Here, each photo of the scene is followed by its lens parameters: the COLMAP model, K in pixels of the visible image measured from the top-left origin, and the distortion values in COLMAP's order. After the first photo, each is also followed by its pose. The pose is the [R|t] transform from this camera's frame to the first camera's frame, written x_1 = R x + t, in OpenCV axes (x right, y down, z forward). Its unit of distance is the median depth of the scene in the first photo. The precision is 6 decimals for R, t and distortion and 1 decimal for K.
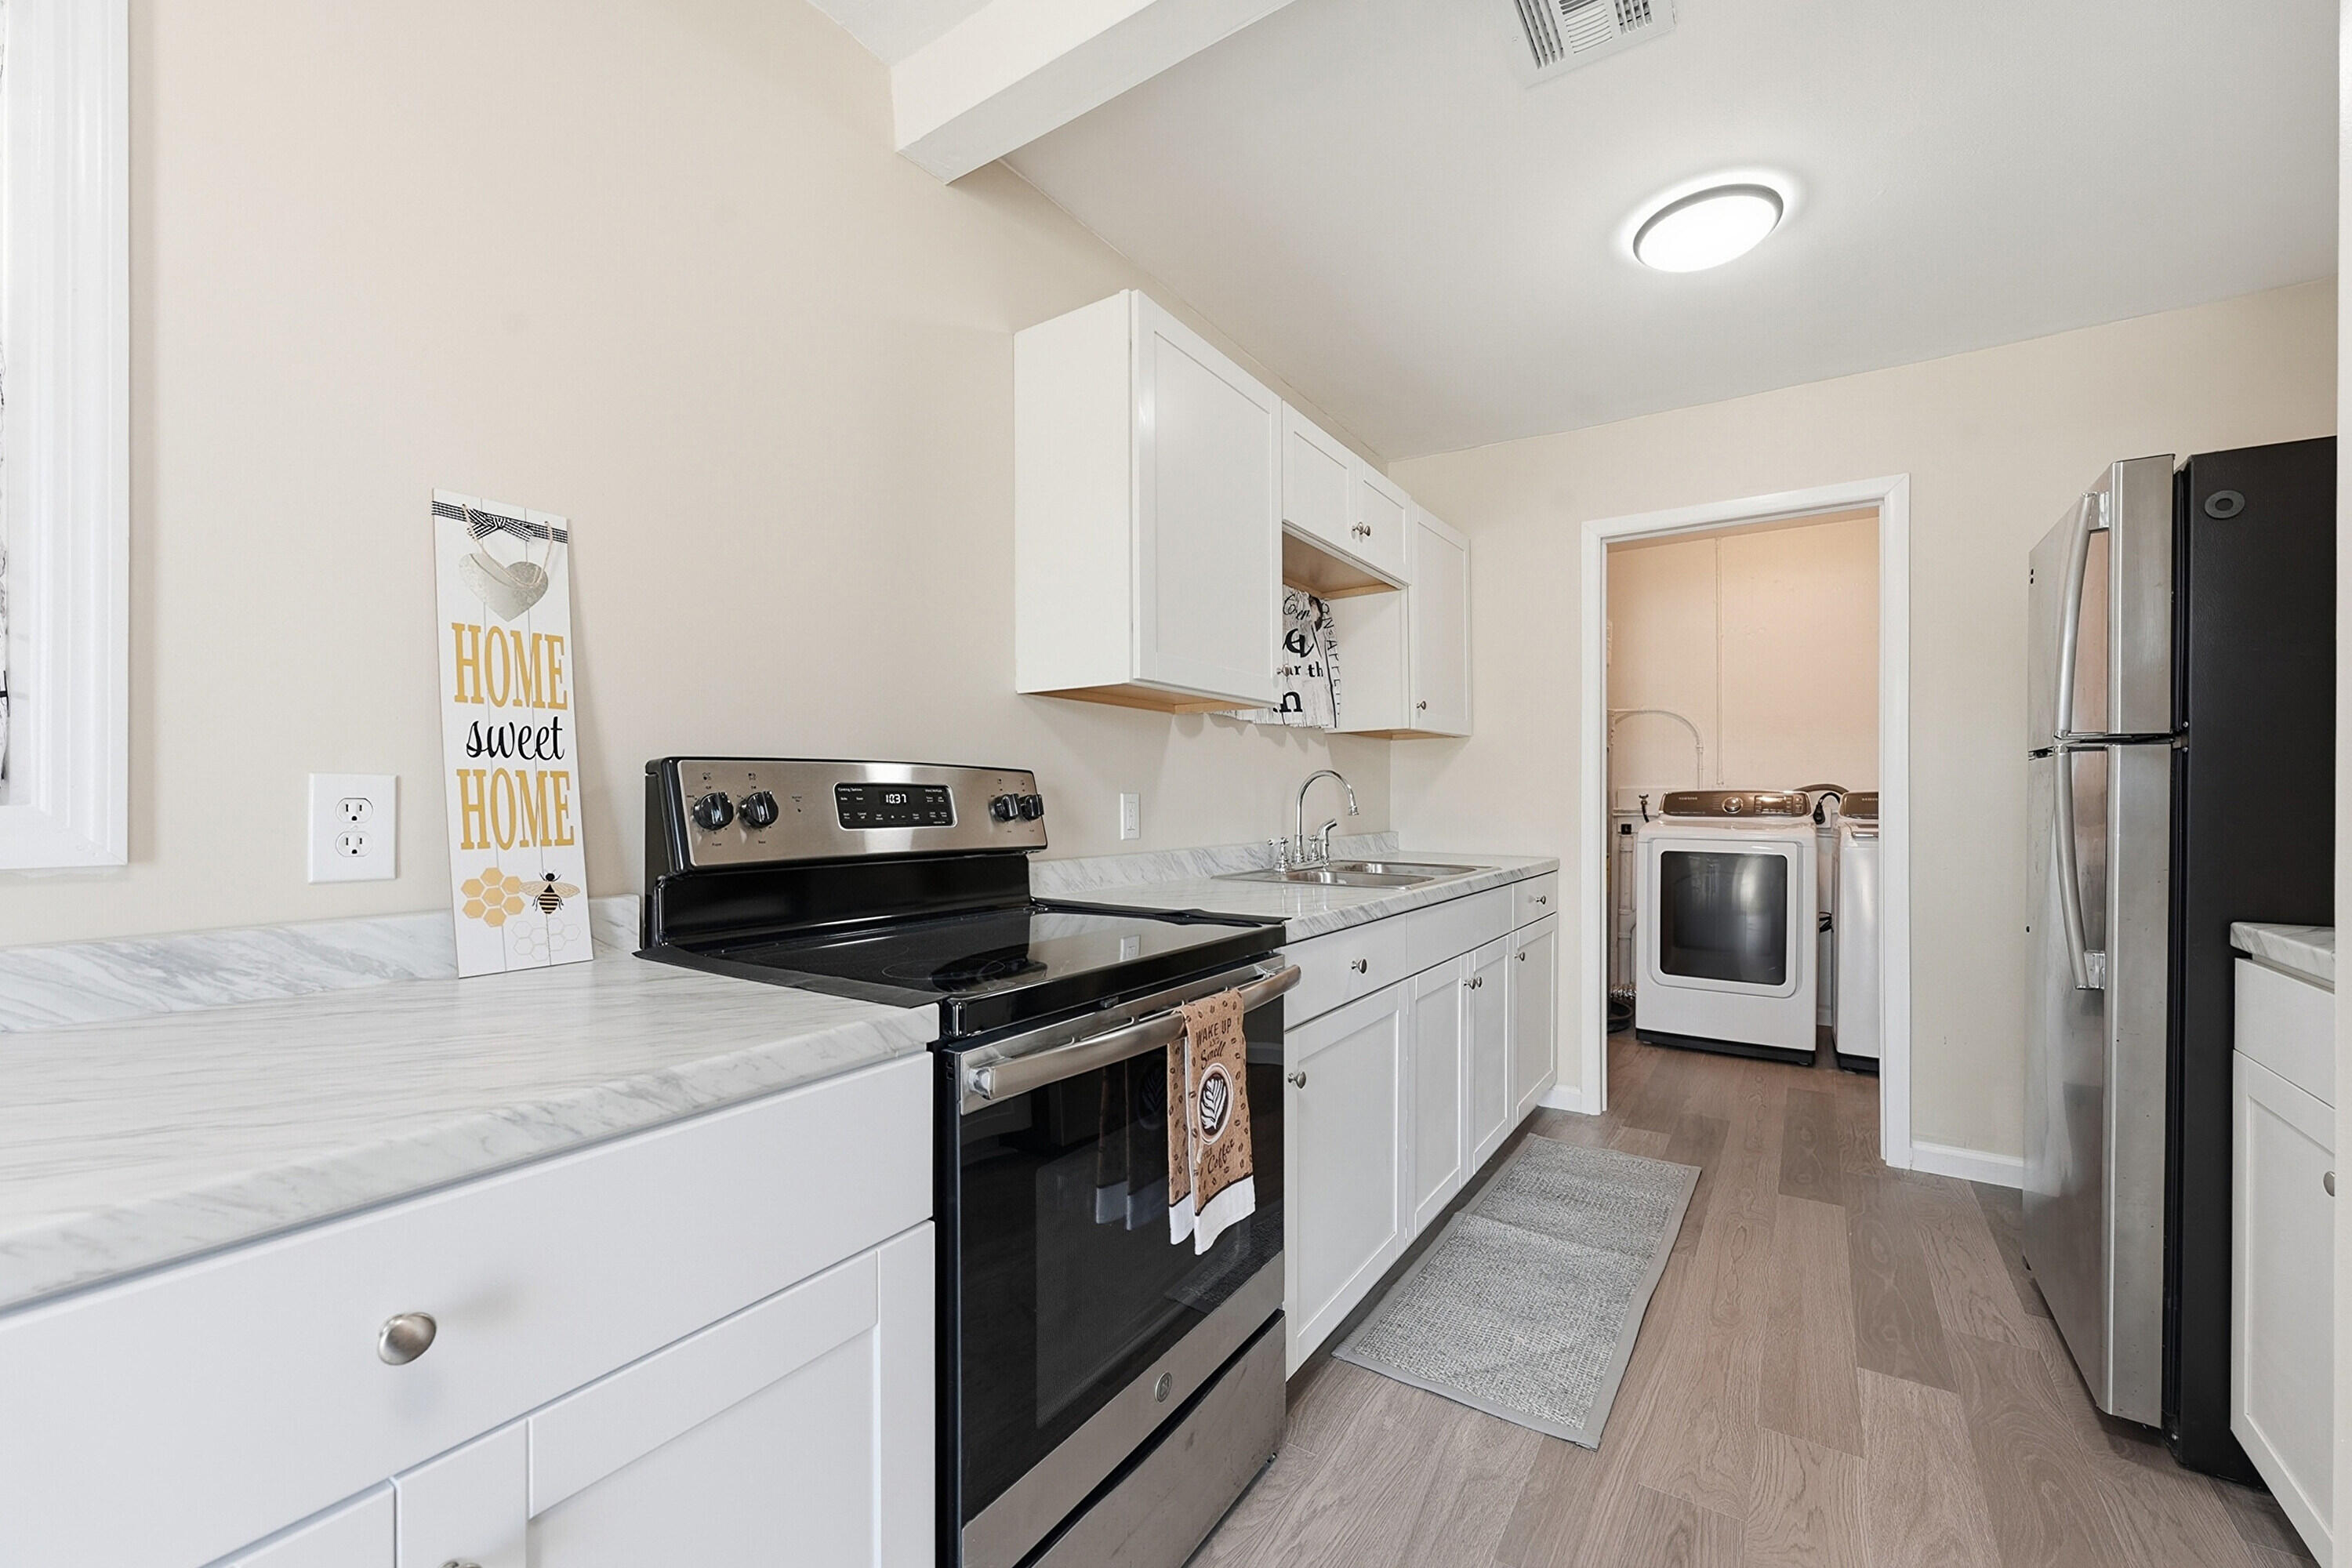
lens RADIAL K [[936.3, 0, 1170.2], [0, 936.3, 805.4], [0, 0, 1]] dist [-0.002627, 0.000250]
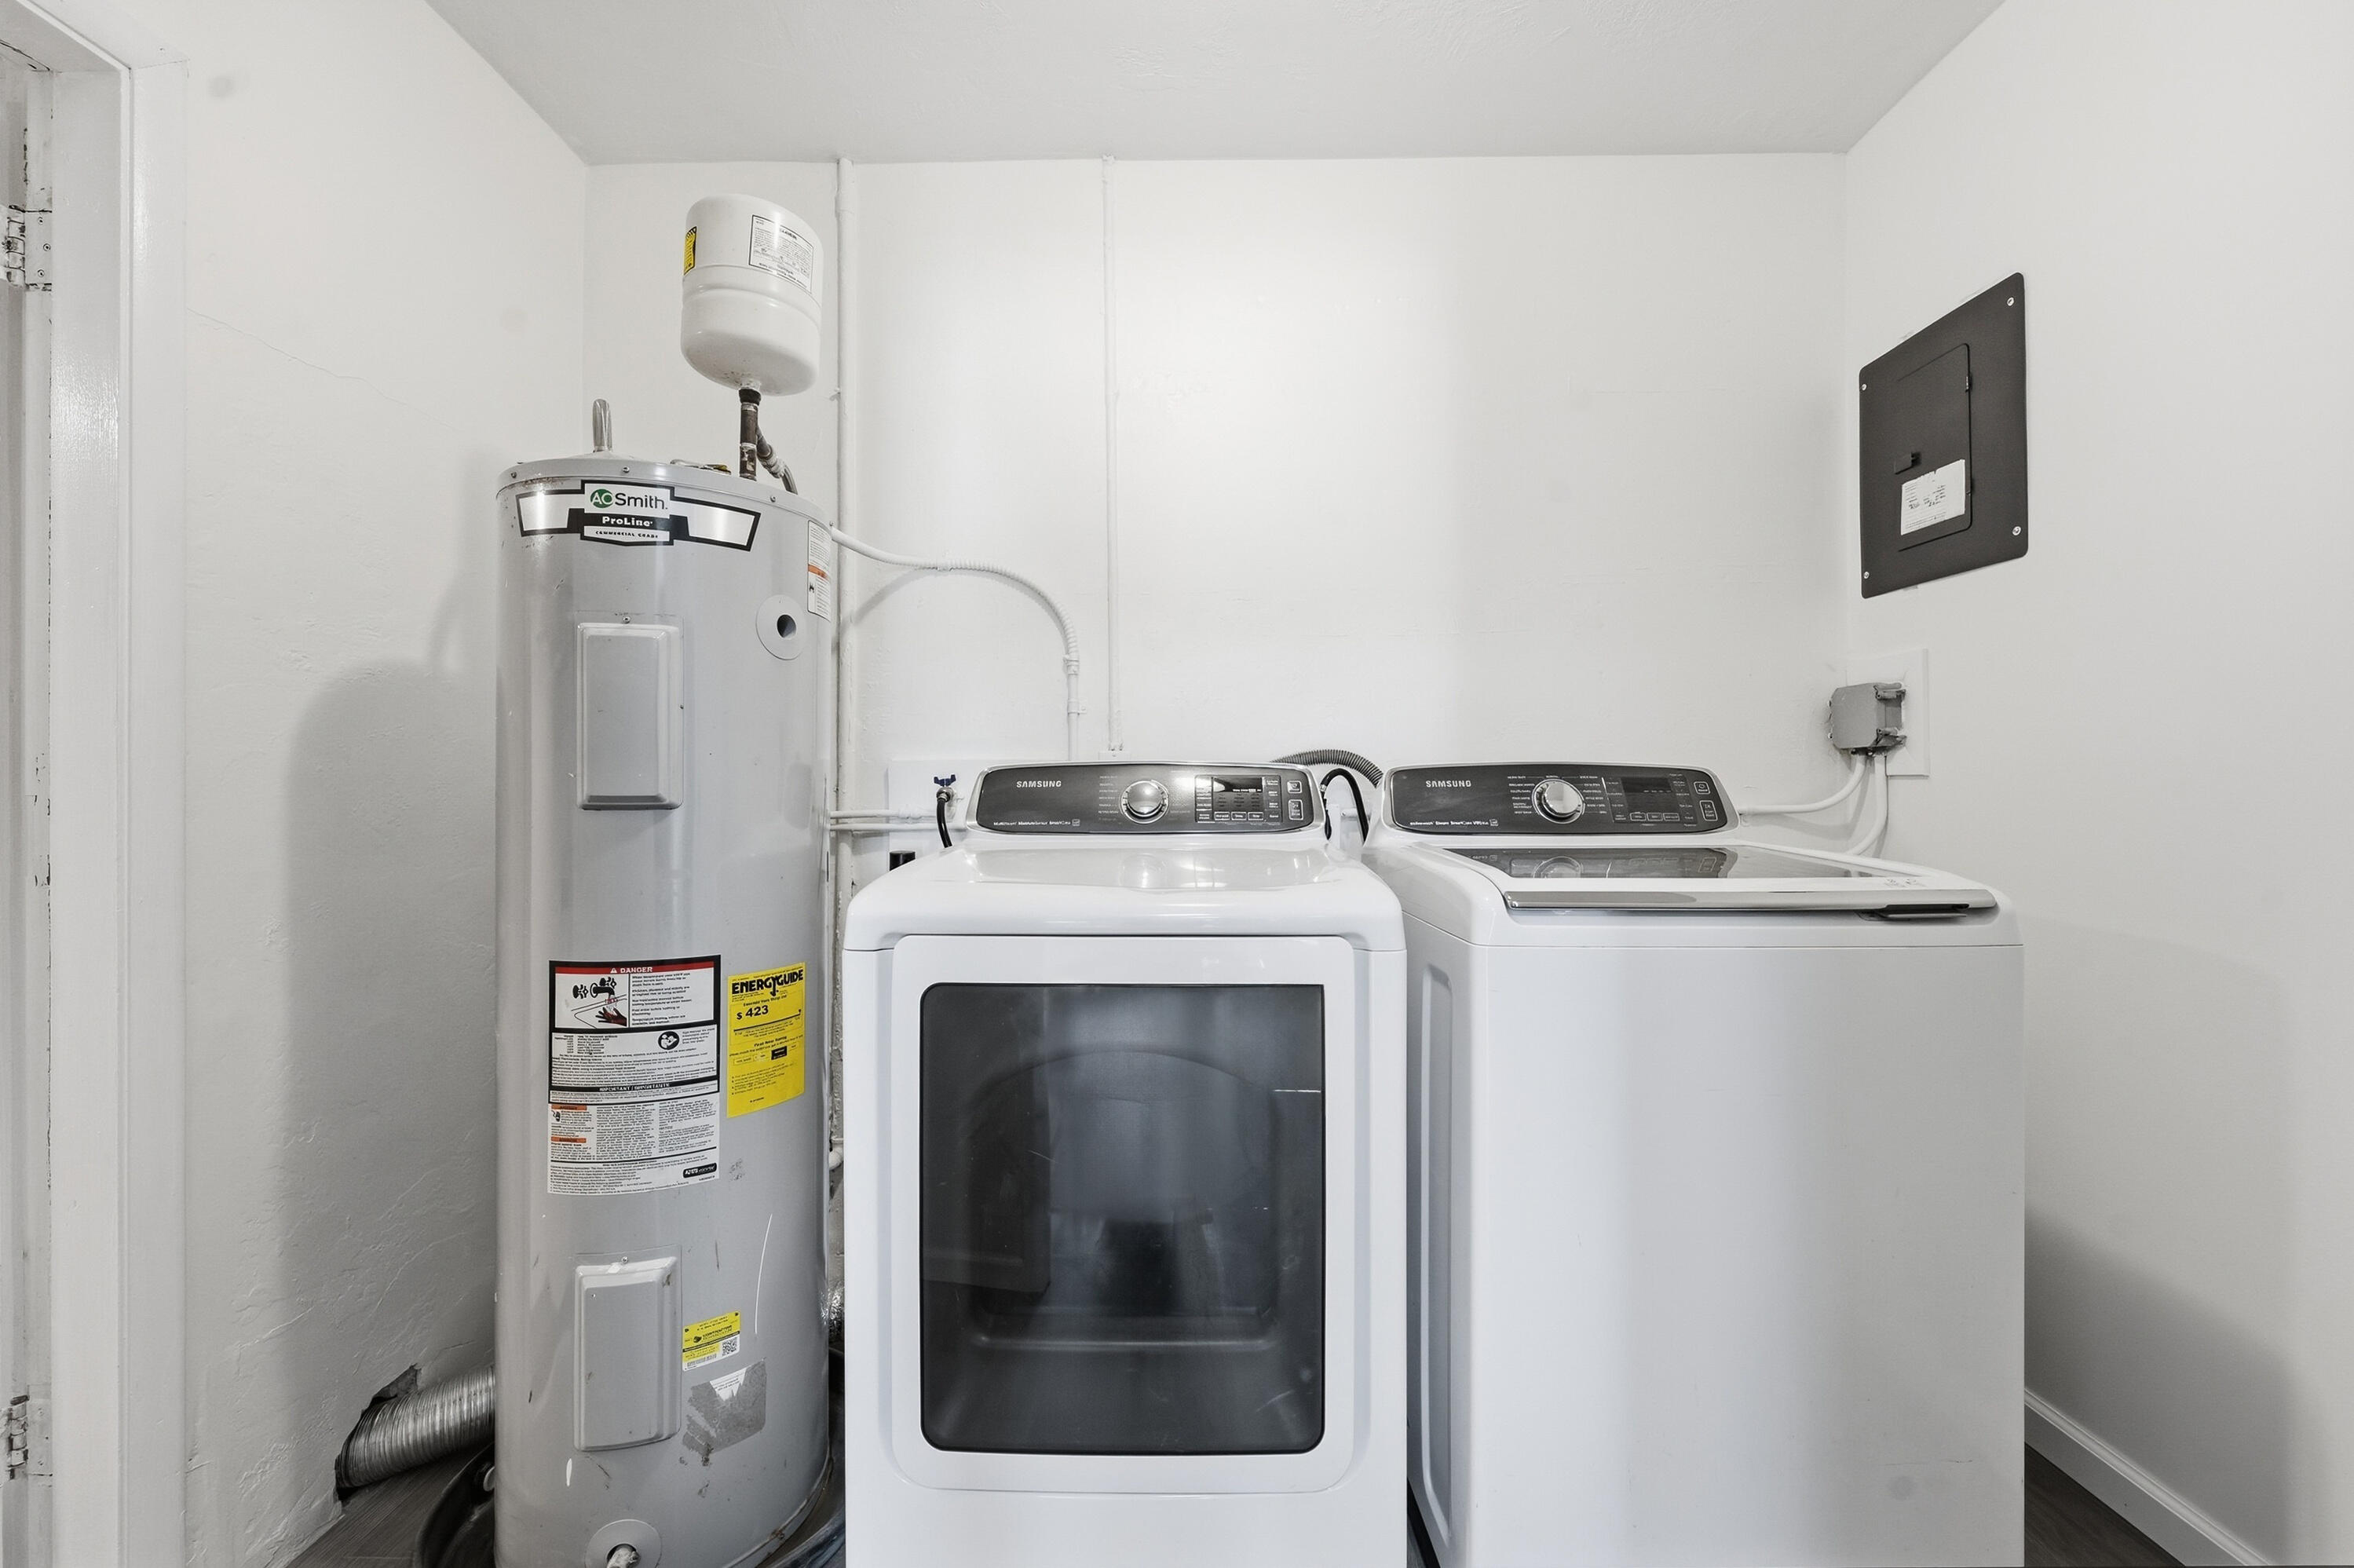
lens RADIAL K [[937.1, 0, 1175.3], [0, 937.1, 787.0], [0, 0, 1]] dist [-0.002627, 0.000250]
pose [[0.825574, 0.002580, 0.564288, 0.405957], [0.004741, 0.999923, -0.011507, -0.001851], [-0.564274, 0.012175, 0.825498, 0.693221]]
